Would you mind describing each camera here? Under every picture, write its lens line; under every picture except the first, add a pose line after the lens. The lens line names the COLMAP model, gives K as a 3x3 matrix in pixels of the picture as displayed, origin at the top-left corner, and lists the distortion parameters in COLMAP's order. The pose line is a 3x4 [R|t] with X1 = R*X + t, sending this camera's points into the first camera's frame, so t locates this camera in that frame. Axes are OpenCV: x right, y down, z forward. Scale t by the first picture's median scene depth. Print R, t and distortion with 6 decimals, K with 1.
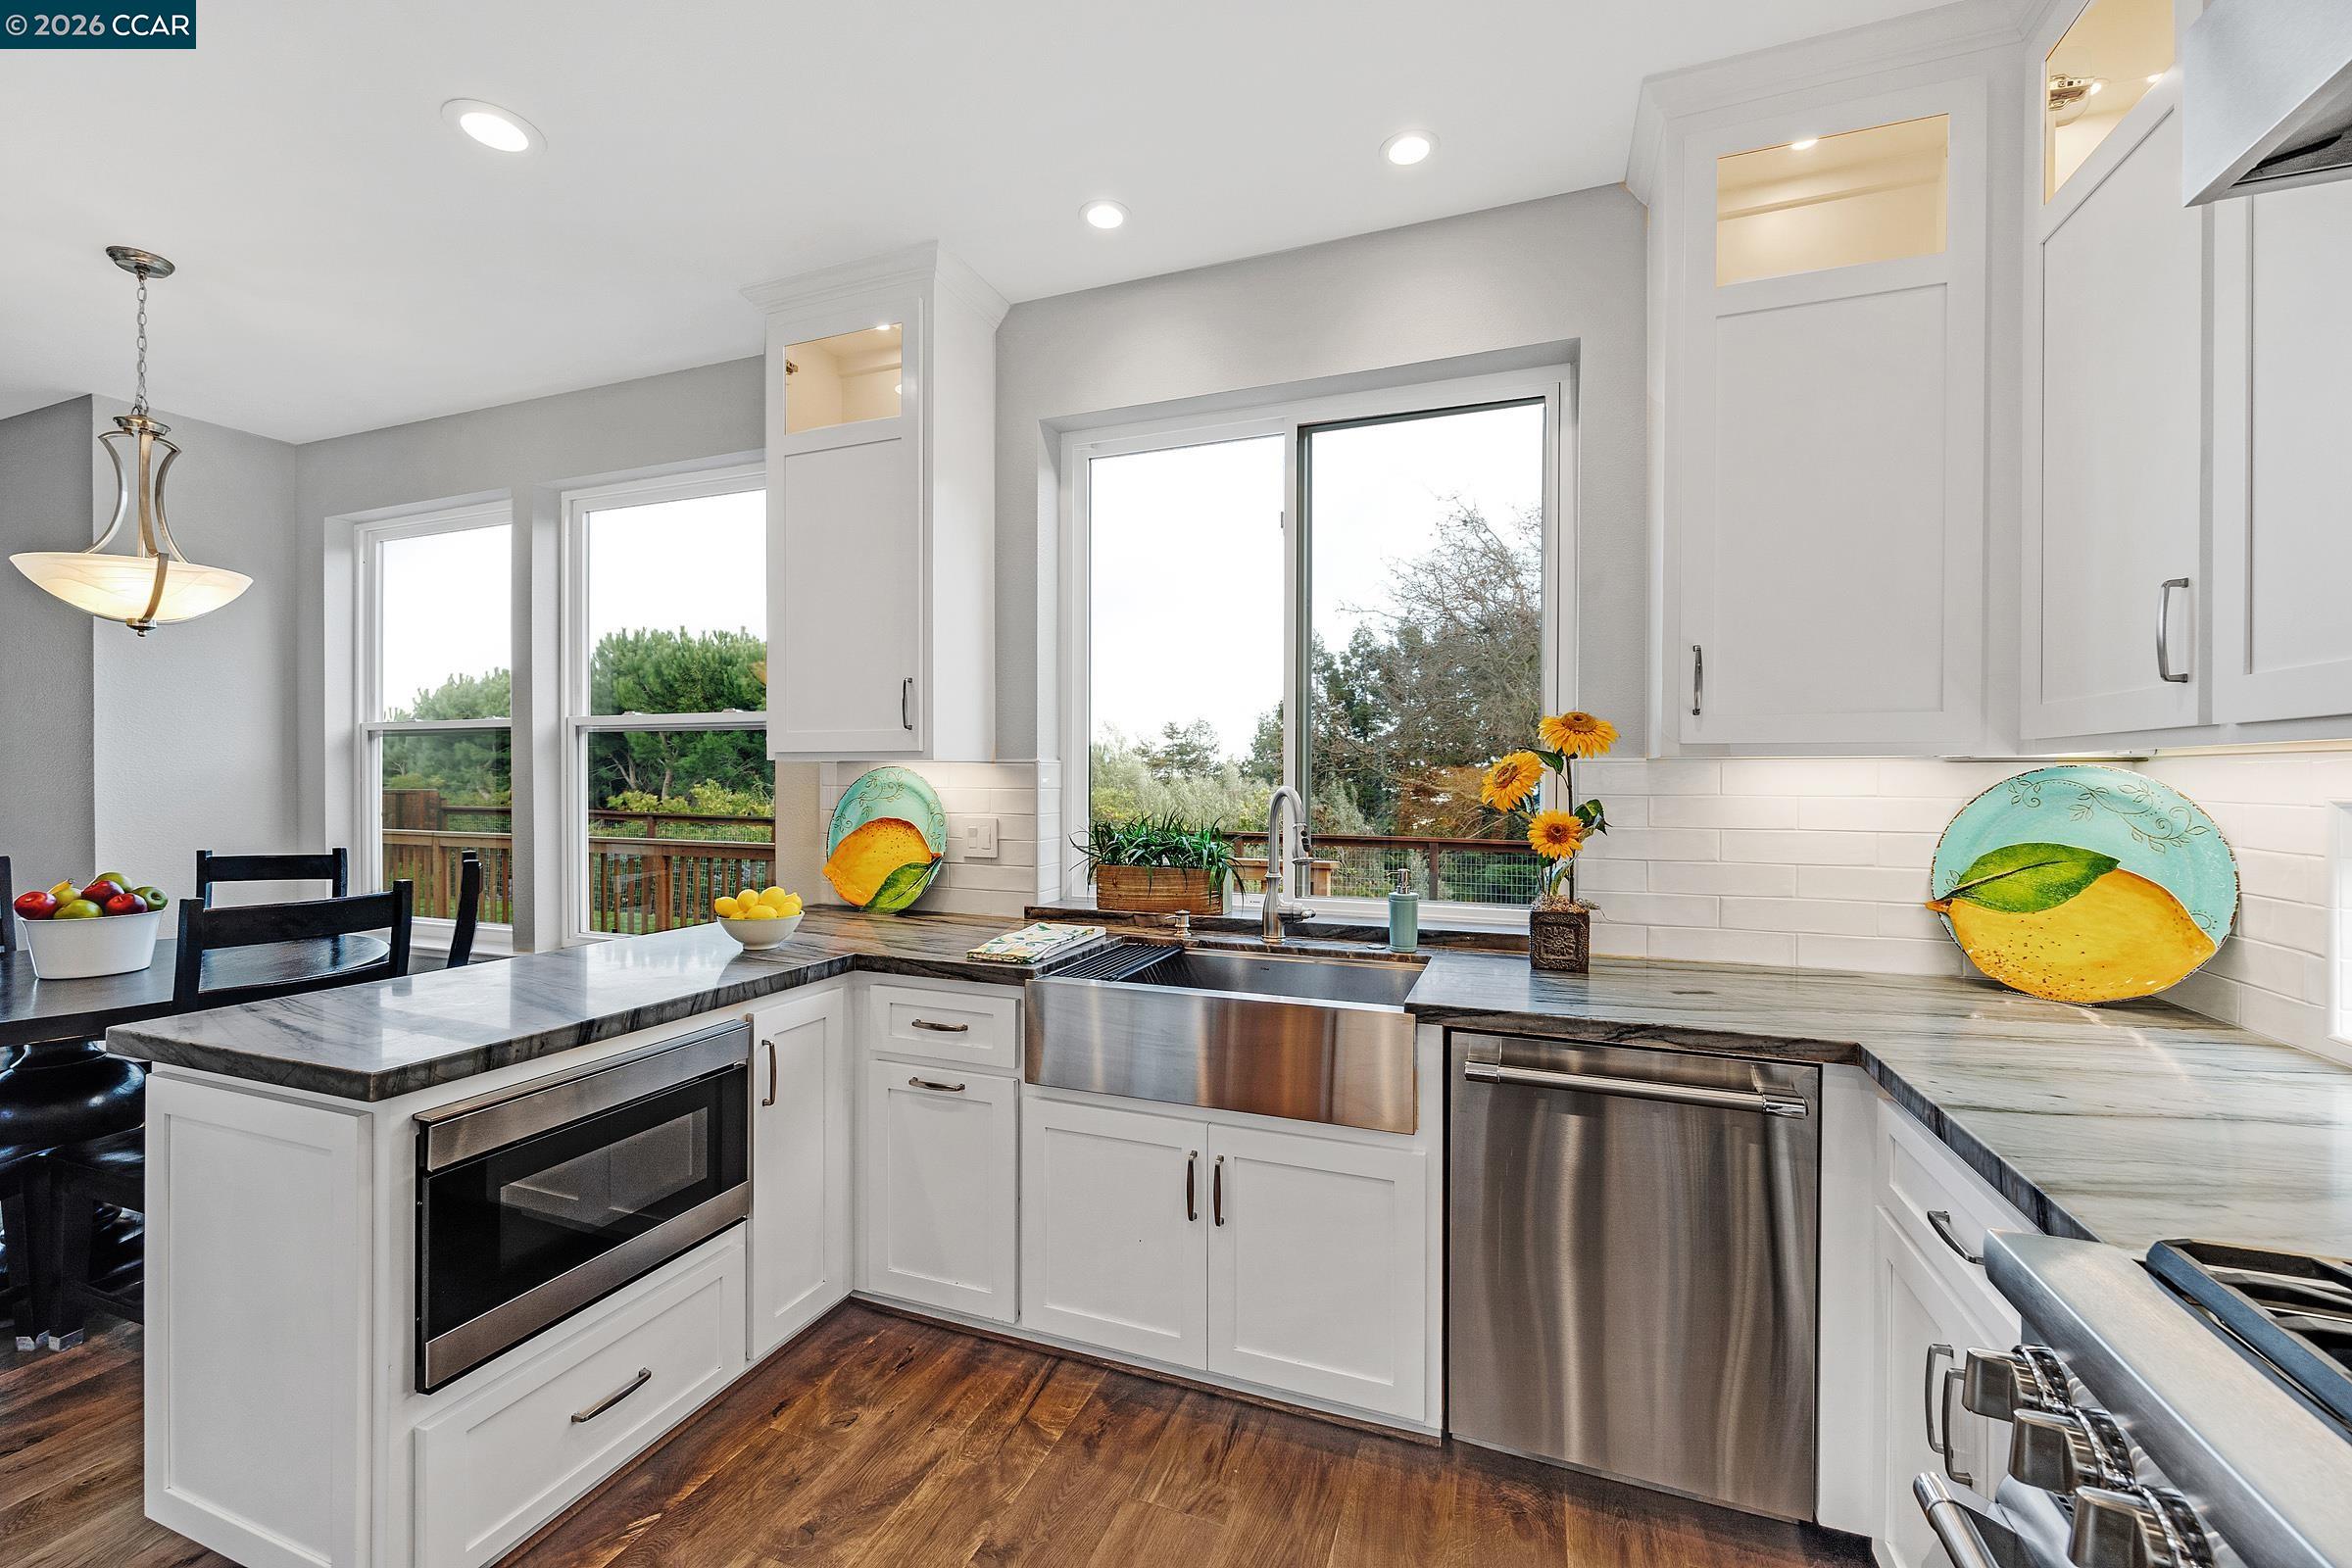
lens RADIAL K [[941.5, 0, 1176.0], [0, 941.5, 784.0], [0, 0, 1]] dist [0.007999, -0.000048]
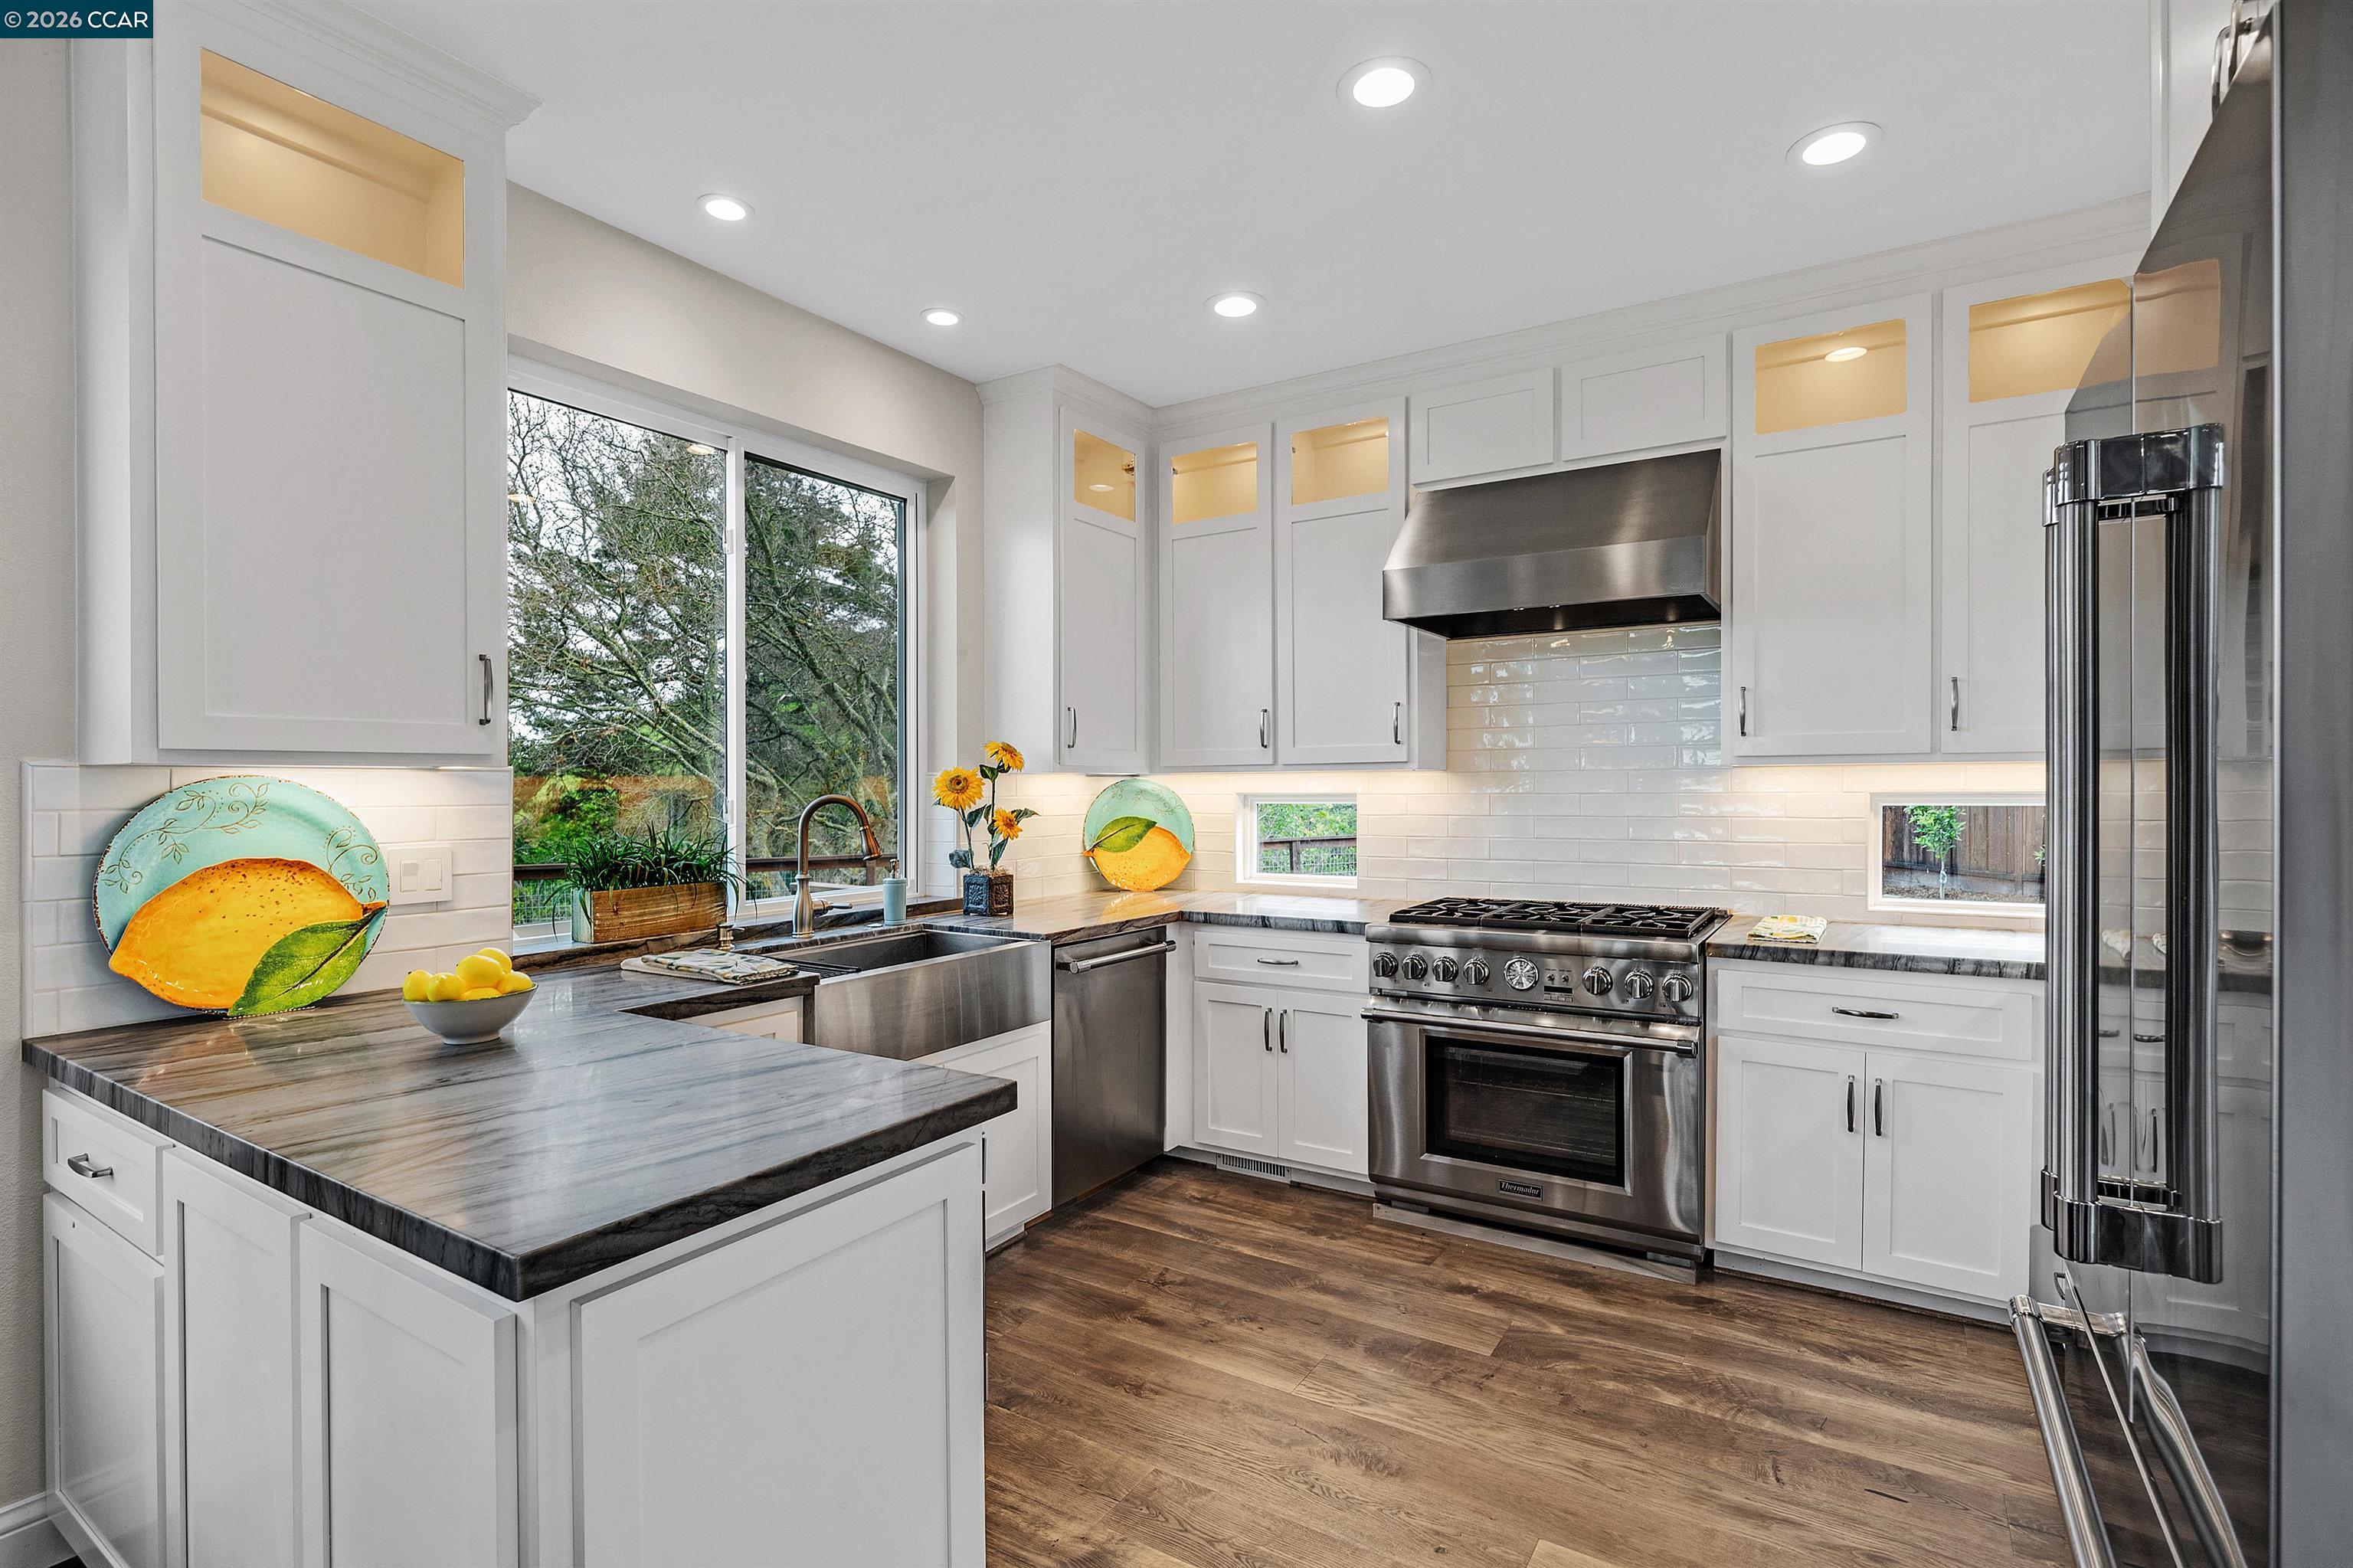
lens RADIAL K [[1107.2, 0, 1176.5], [0, 1107.2, 784.0], [0, 0, 1]] dist [0.000186, 0.000015]
pose [[0.203185, -0.003344, 0.979135, -1.386117], [0.013685, 0.999906, 0.000575, -0.007433], [-0.979045, 0.013282, 0.203212, 0.414762]]
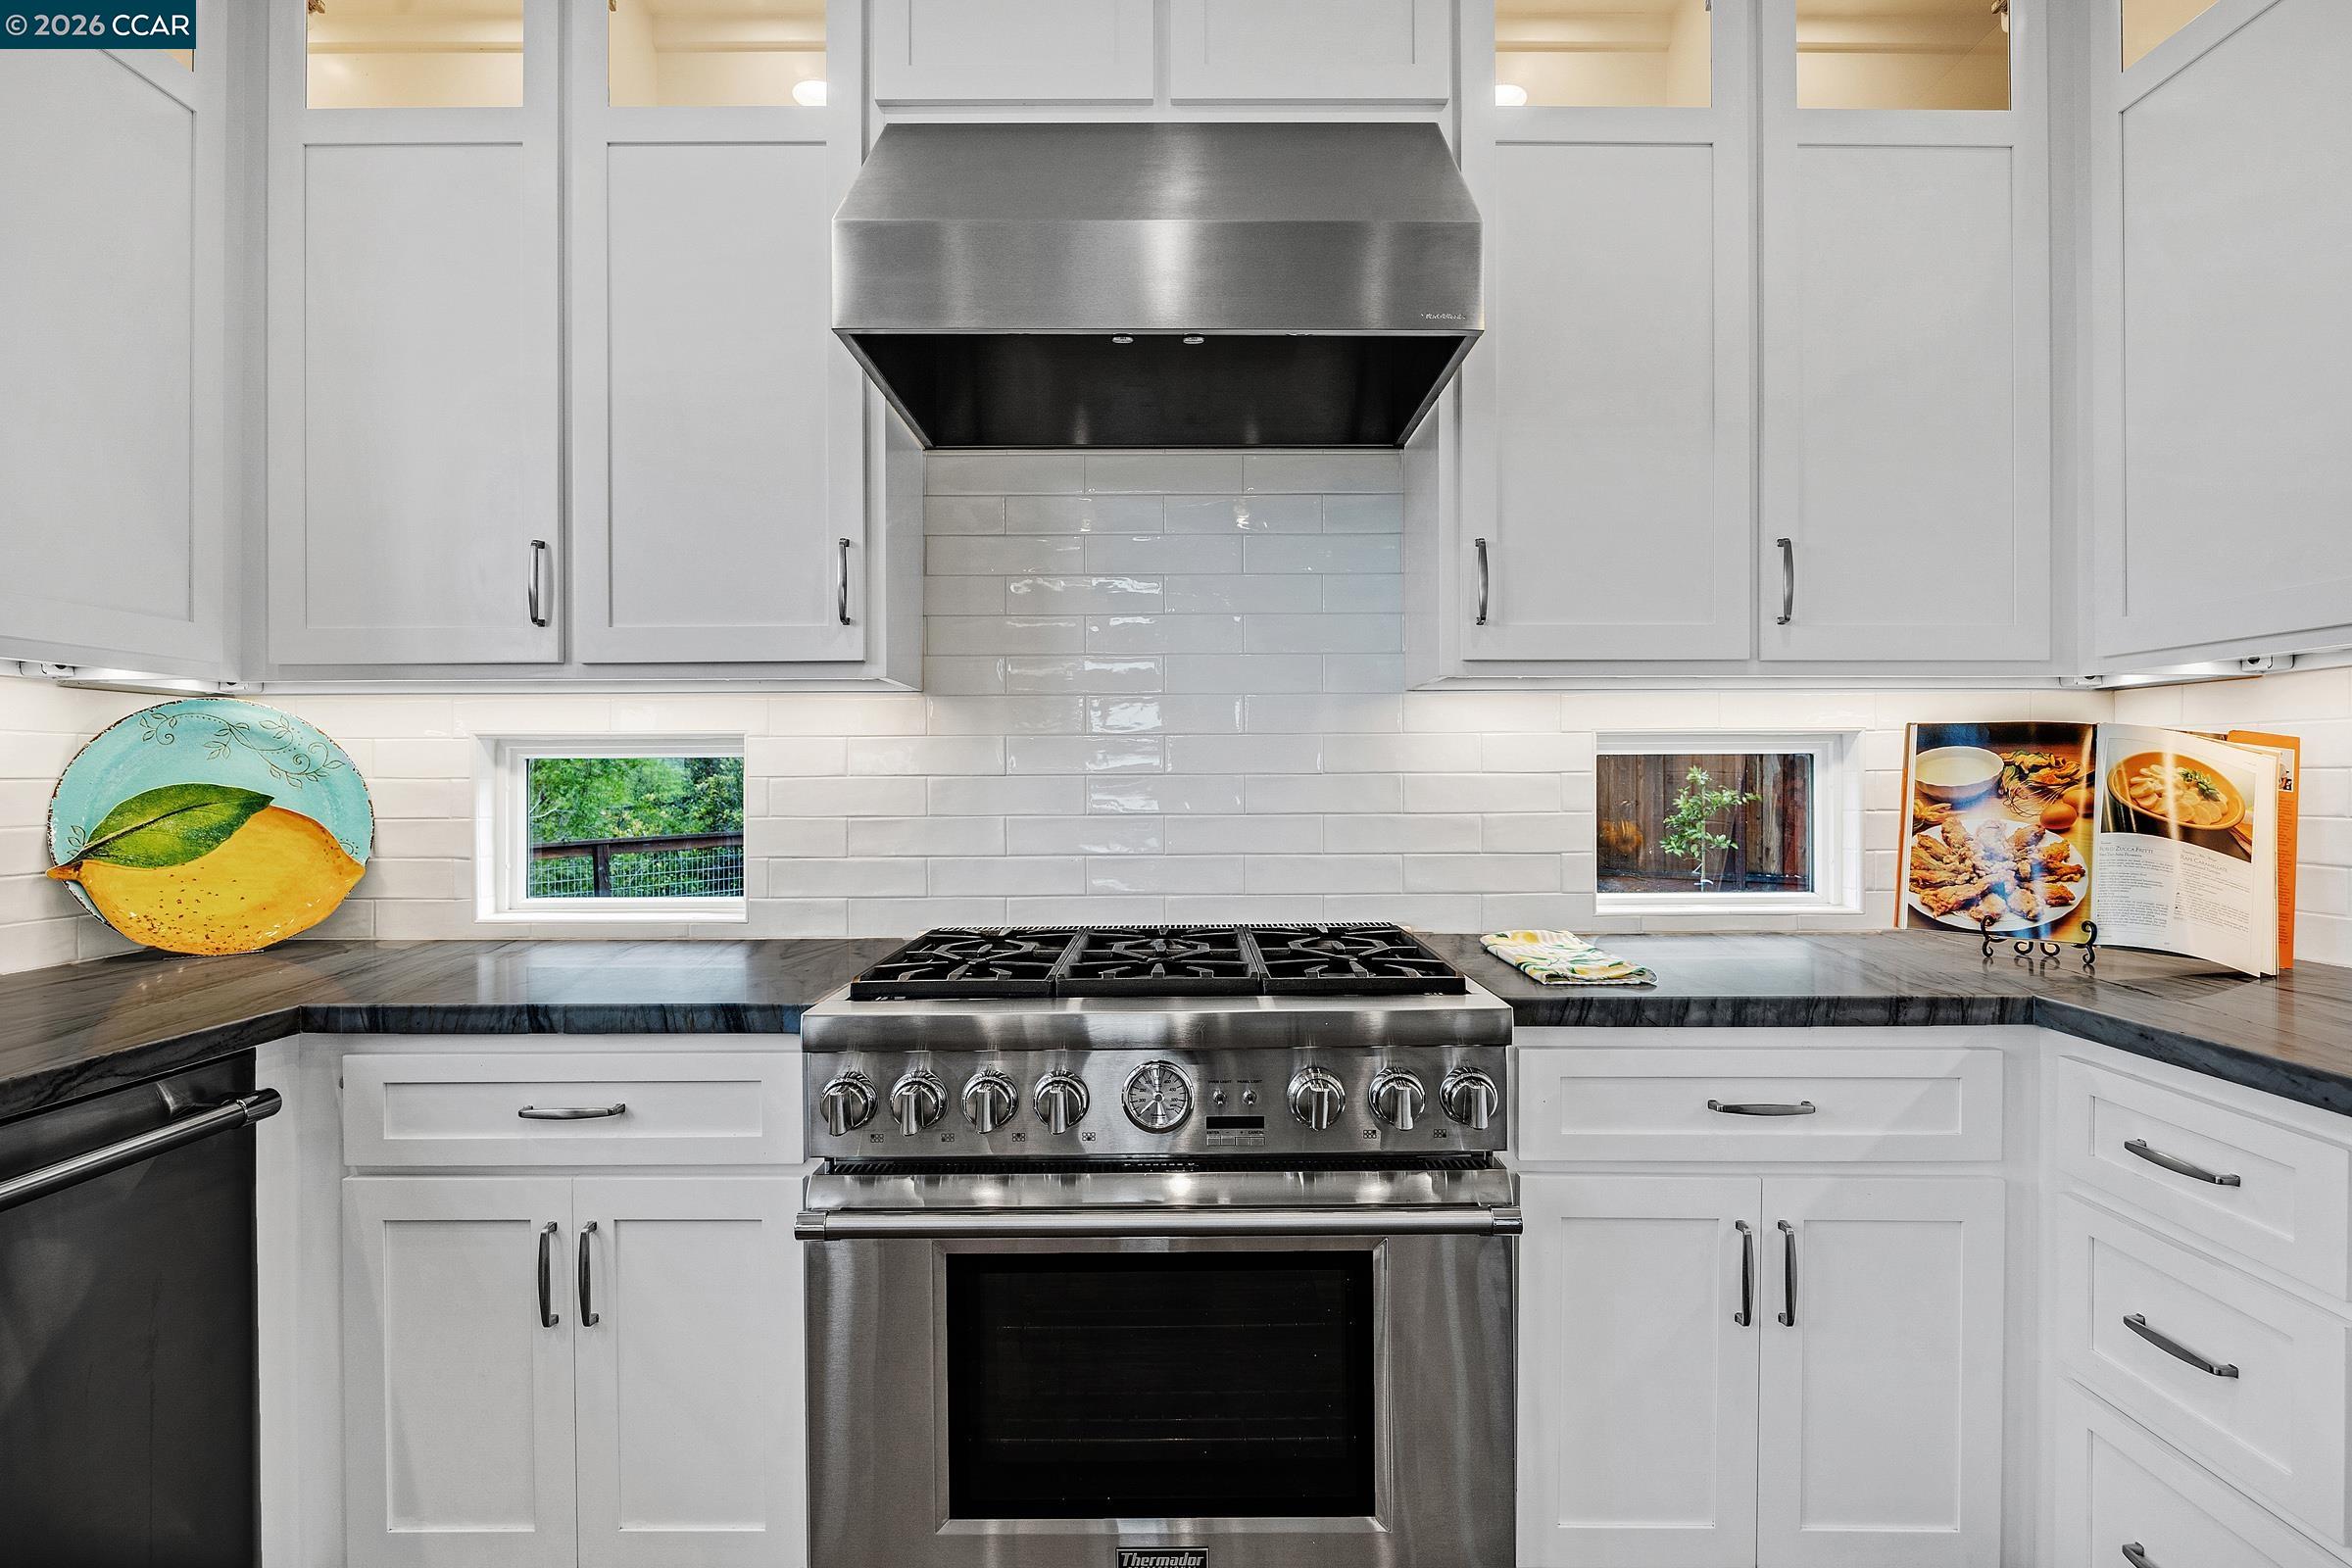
lens RADIAL K [[1192.6, 0, 1183.6], [0, 1192.6, 793.6], [0, 0, 1]] dist [-0.007196, -0.000827]
pose [[-0.351475, -0.013688, 0.936097, -0.448717], [0.009267, 0.999793, 0.018099, 0.059464], [-0.936151, 0.015036, -0.351276, 0.519803]]
